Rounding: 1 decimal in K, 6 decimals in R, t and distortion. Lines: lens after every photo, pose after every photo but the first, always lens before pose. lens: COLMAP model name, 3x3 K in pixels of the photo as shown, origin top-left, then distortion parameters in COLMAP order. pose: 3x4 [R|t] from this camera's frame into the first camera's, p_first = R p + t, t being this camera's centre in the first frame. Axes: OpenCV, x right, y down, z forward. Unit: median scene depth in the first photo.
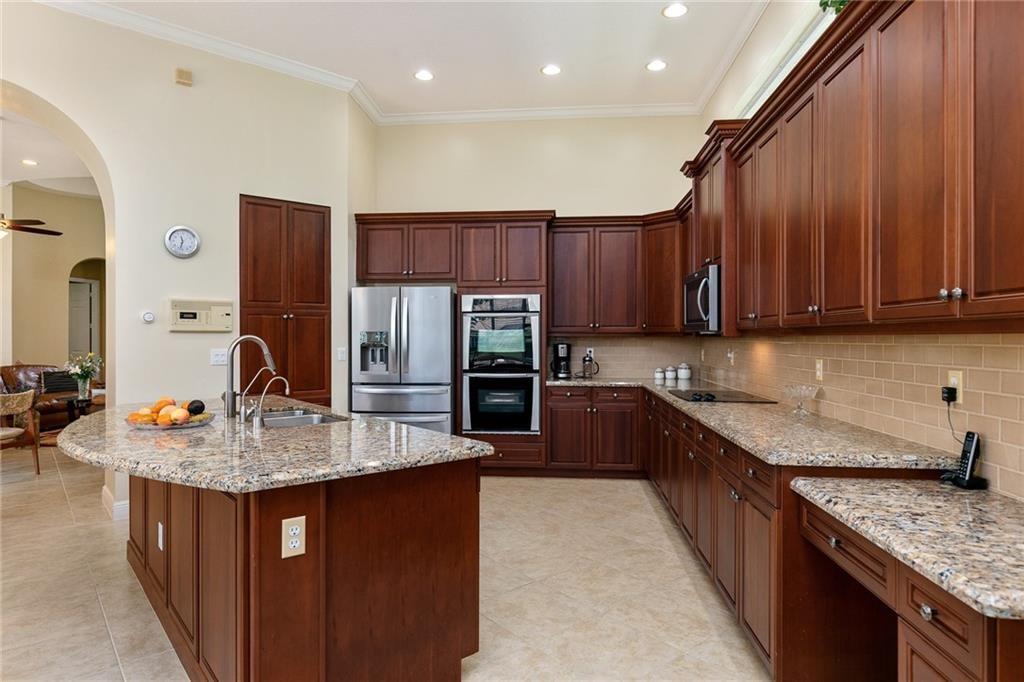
lens RADIAL K [[606.5, 0, 516.4], [0, 606.5, 338.5], [0, 0, 1]] dist [-0.005021, -0.002501]
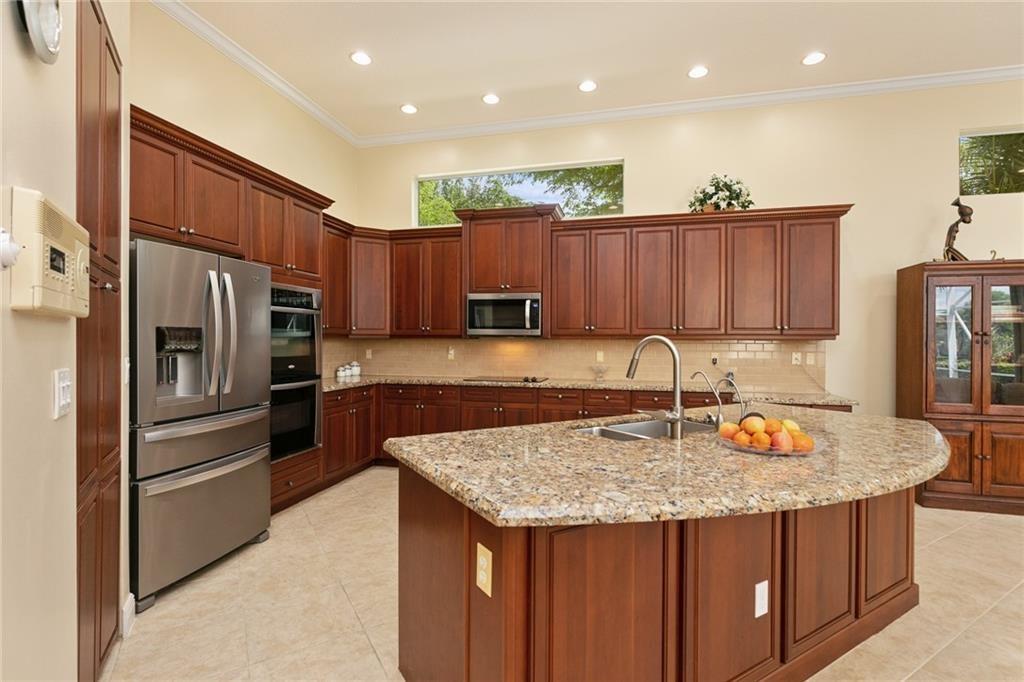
lens RADIAL K [[482.8, 0, 510.5], [0, 482.8, 340.8], [0, 0, 1]] dist [-0.000637, -0.000969]
pose [[0.160877, -0.000503, 0.986974, -0.708539], [0.001817, 0.999998, 0.000214, 0.002465], [-0.986973, 0.001758, 0.160878, 0.703889]]
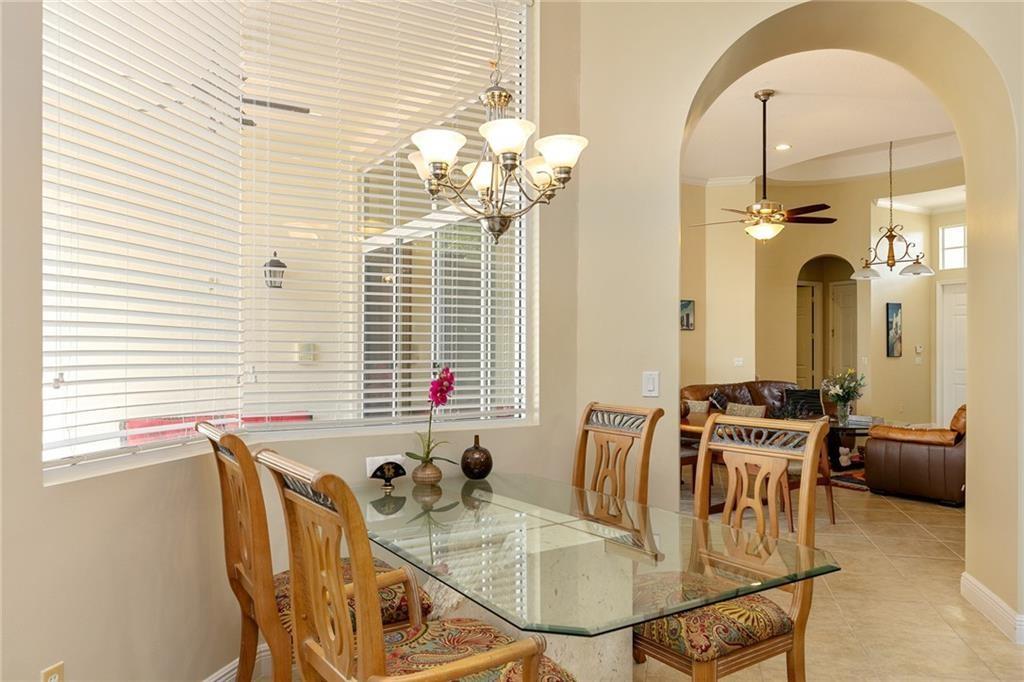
lens RADIAL K [[702.3, 0, 514.8], [0, 702.3, 346.8], [0, 0, 1]] dist [-0.007807, -0.000350]
pose [[0.605640, 0.000335, -0.795738, -0.357697], [-0.005107, 0.999981, -0.003466, -0.001109], [0.795722, 0.006163, 0.605631, 0.130453]]
